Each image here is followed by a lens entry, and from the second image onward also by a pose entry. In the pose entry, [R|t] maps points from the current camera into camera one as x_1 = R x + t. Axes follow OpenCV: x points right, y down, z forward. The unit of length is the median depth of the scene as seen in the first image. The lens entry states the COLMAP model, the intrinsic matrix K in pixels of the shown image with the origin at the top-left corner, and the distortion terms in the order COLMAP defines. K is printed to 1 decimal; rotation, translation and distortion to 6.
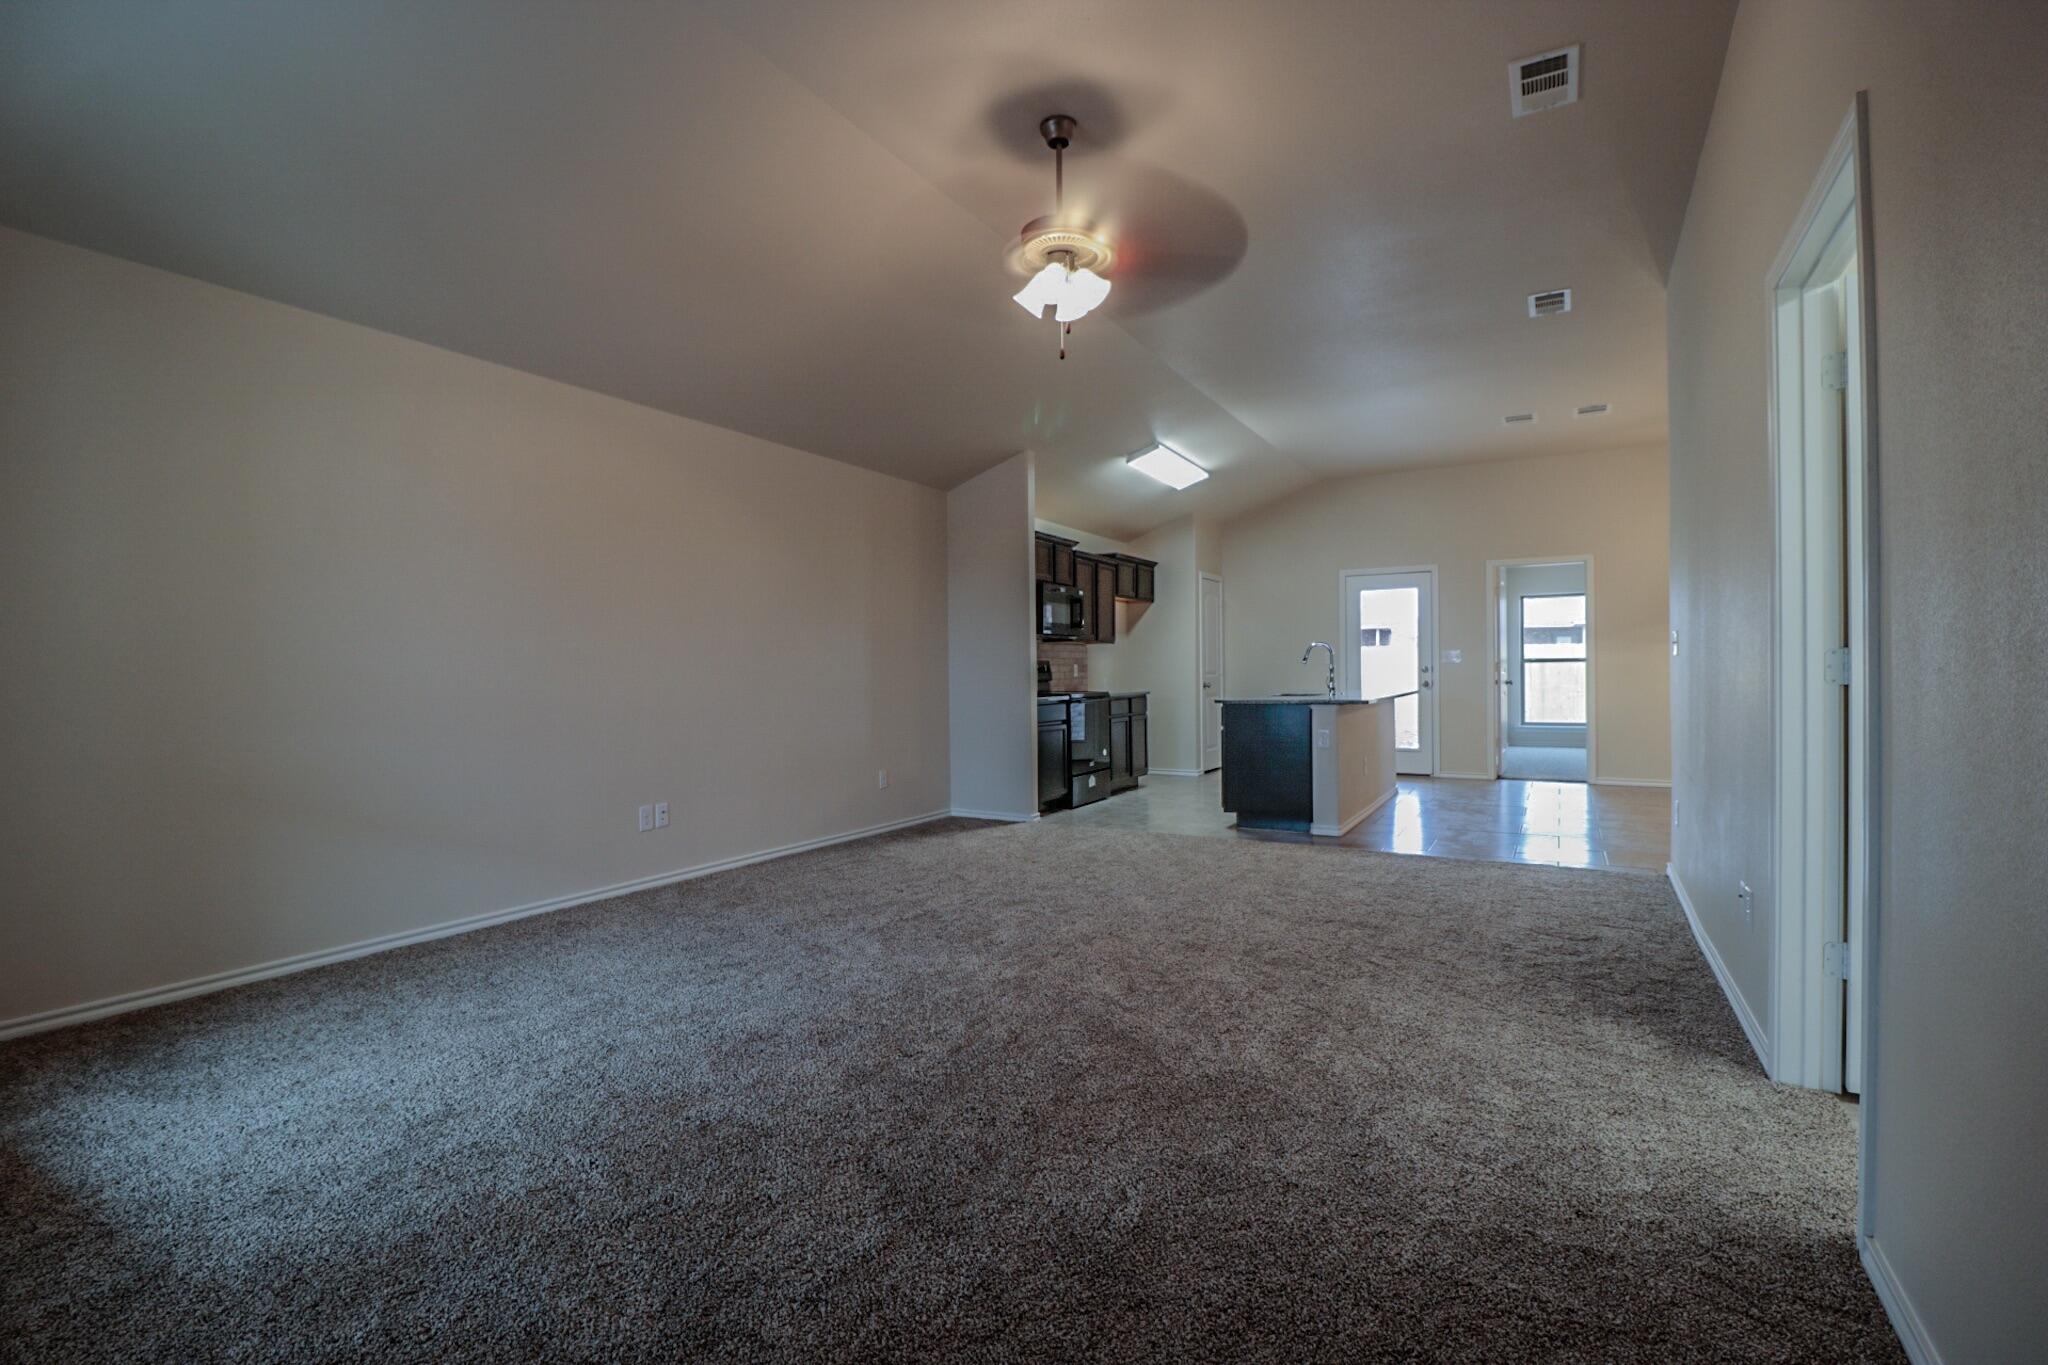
lens RADIAL K [[944.7, 0, 1007.2], [0, 944.7, 679.6], [0, 0, 1]] dist [-0.002312, -0.000542]
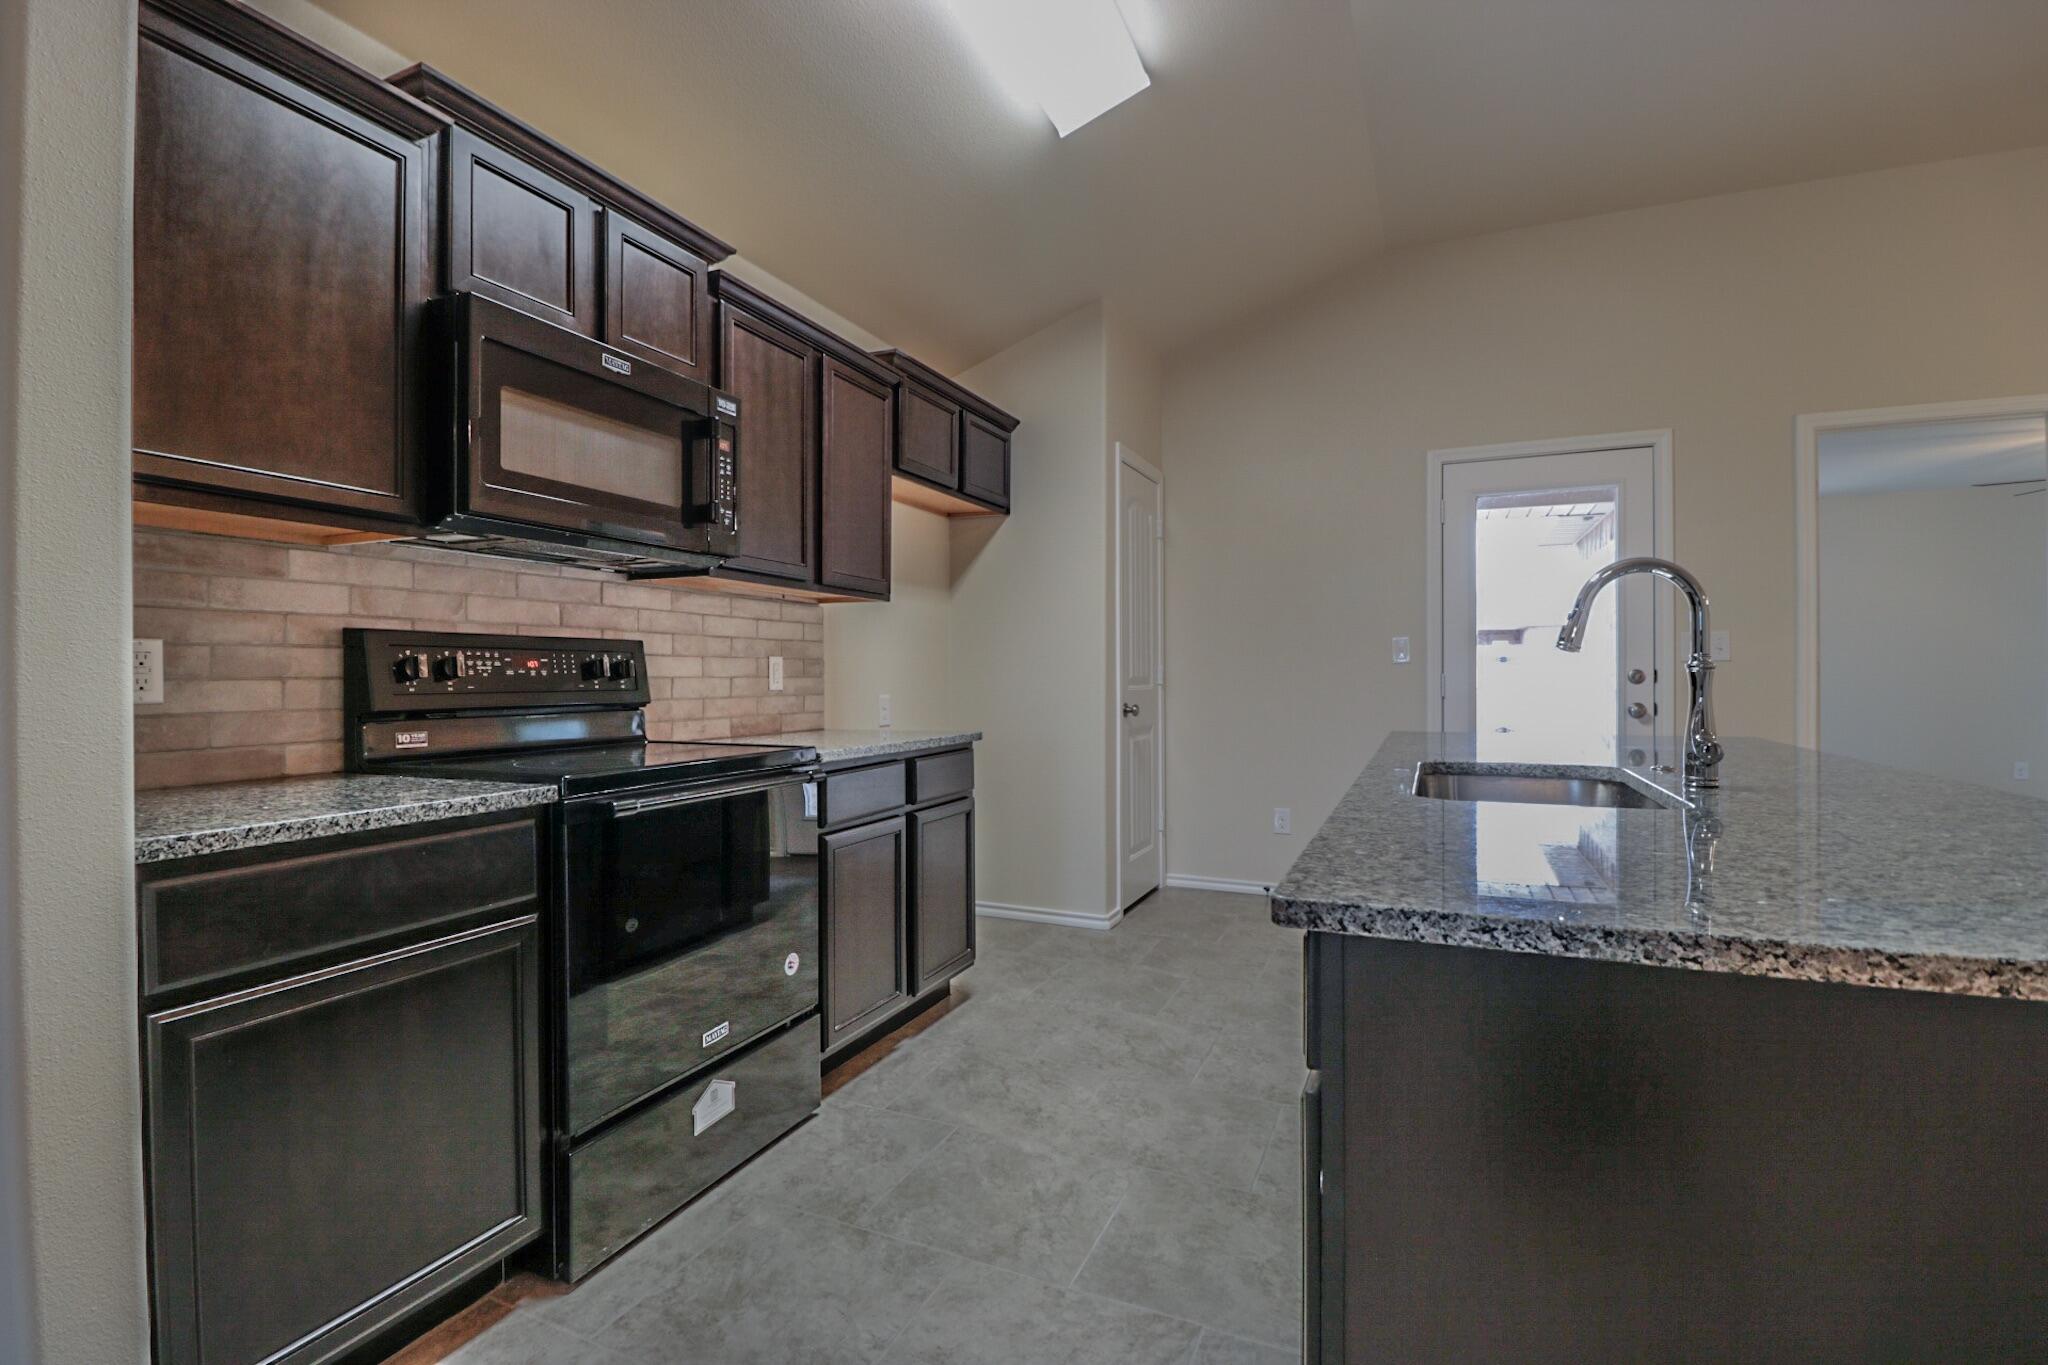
lens RADIAL K [[944.7, 0, 1029.0], [0, 944.7, 678.4], [0, 0, 1]] dist [-0.002312, -0.000542]
pose [[0.992438, 0.006106, 0.122597, 0.119424], [-0.005541, 0.999972, -0.004950, -0.006389], [-0.122624, 0.004233, 0.992444, 0.614904]]
